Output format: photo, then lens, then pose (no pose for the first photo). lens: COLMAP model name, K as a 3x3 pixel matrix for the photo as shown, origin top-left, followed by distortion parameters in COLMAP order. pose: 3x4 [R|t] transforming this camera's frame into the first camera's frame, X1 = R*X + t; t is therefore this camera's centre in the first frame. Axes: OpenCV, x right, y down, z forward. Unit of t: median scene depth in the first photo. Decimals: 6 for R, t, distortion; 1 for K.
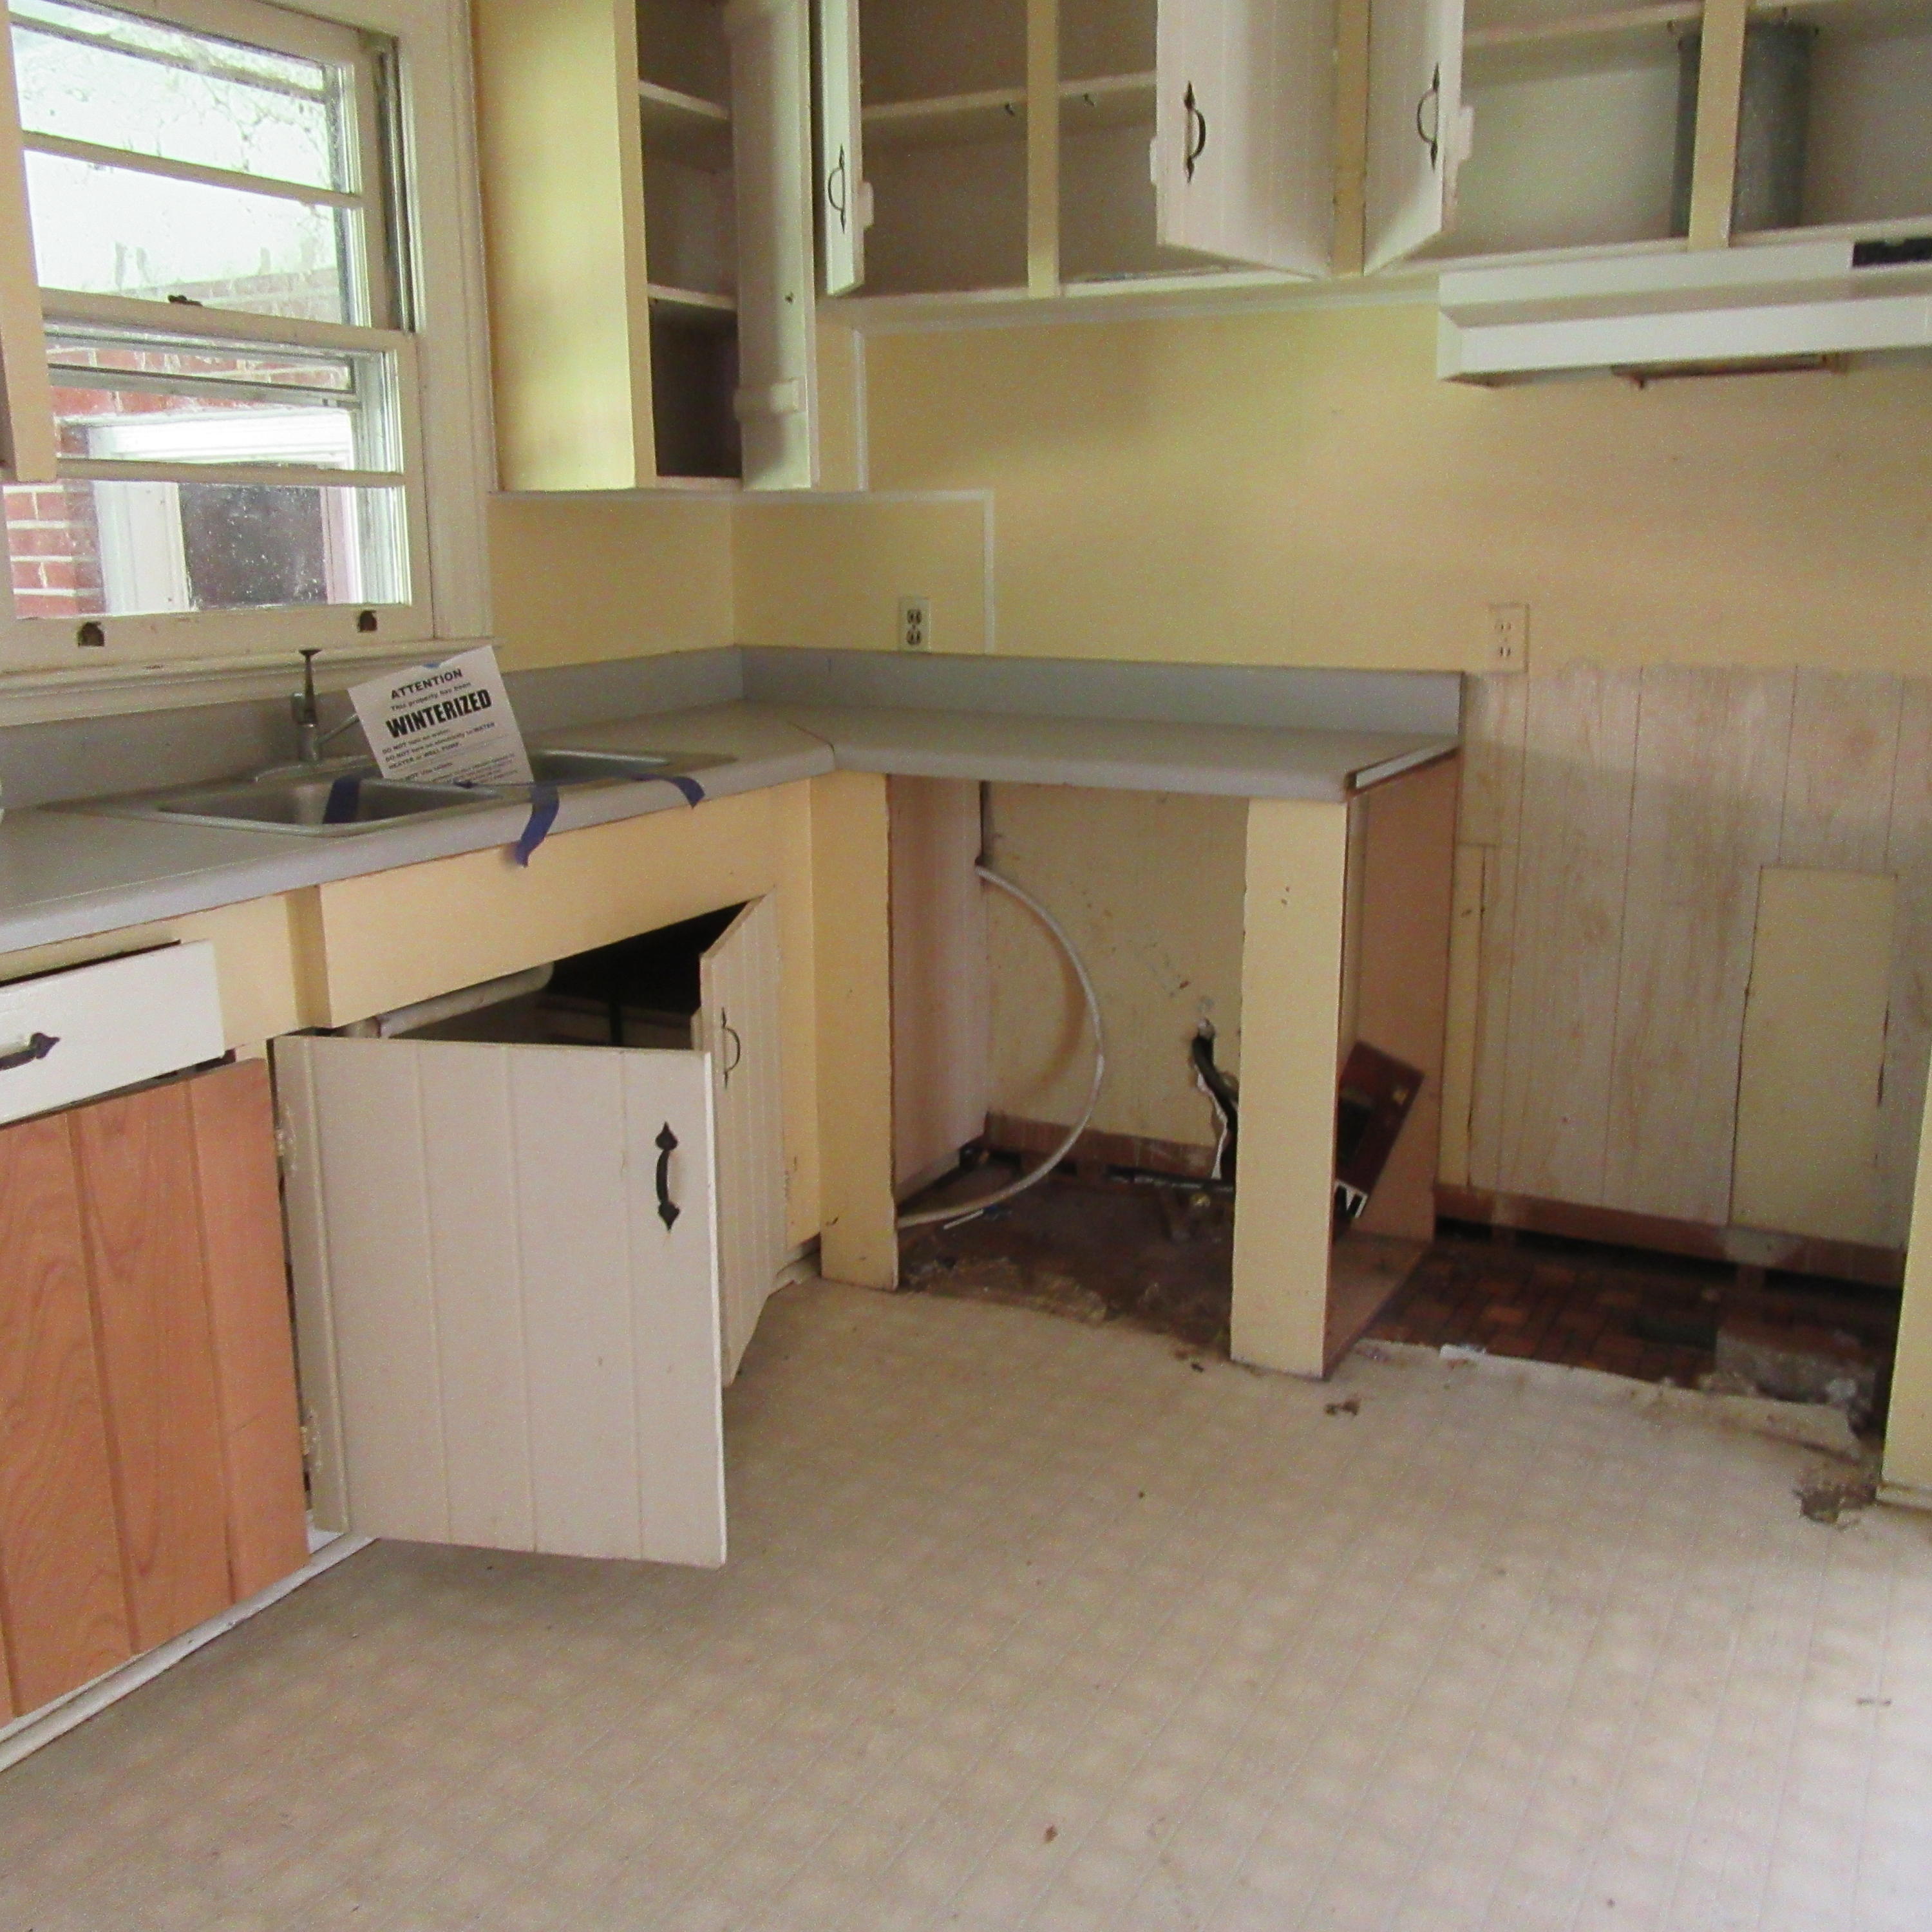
lens RADIAL K [[1900.1, 0, 966.0], [0, 1900.1, 966.0], [0, 0, 1]] dist [-0.006669, -0.002304]
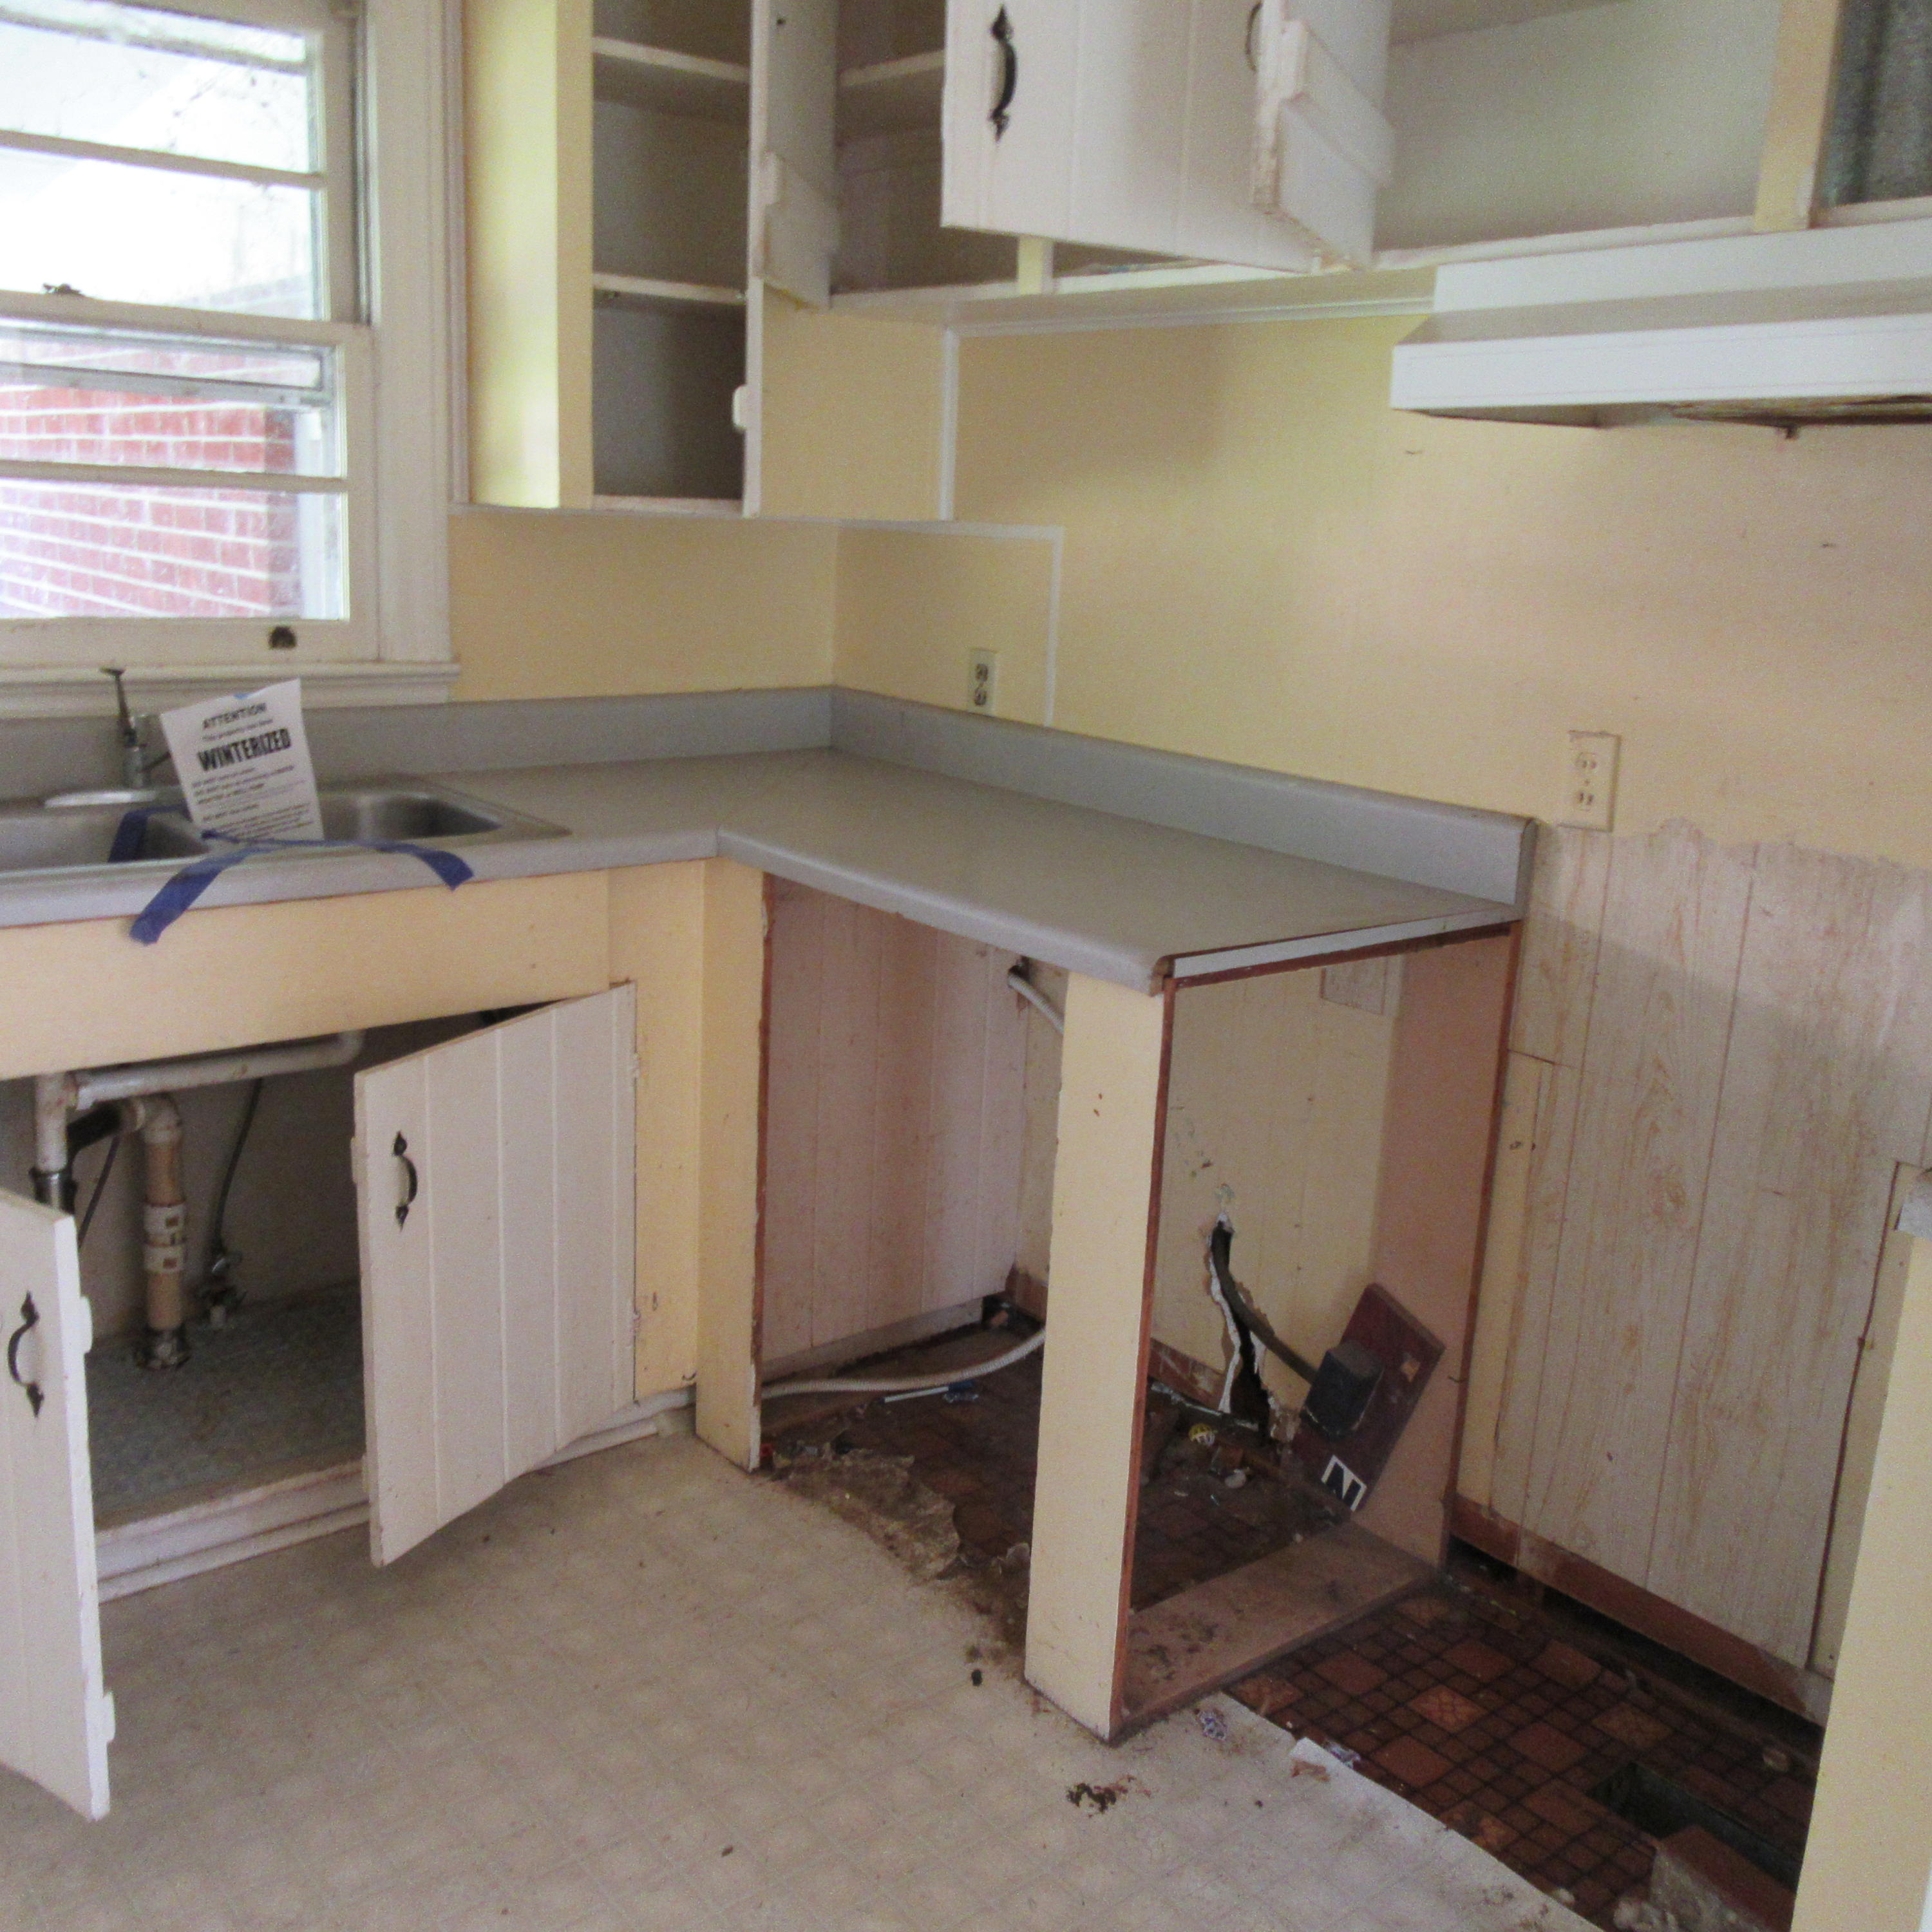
lens RADIAL K [[1900.1, 0, 966.0], [0, 1900.1, 966.0], [0, 0, 1]] dist [-0.006669, -0.002304]
pose [[0.922883, 0.137503, -0.359695, 0.339486], [-0.135663, 0.990286, 0.030488, -0.094679], [0.360393, 0.020660, 0.932572, 0.256553]]
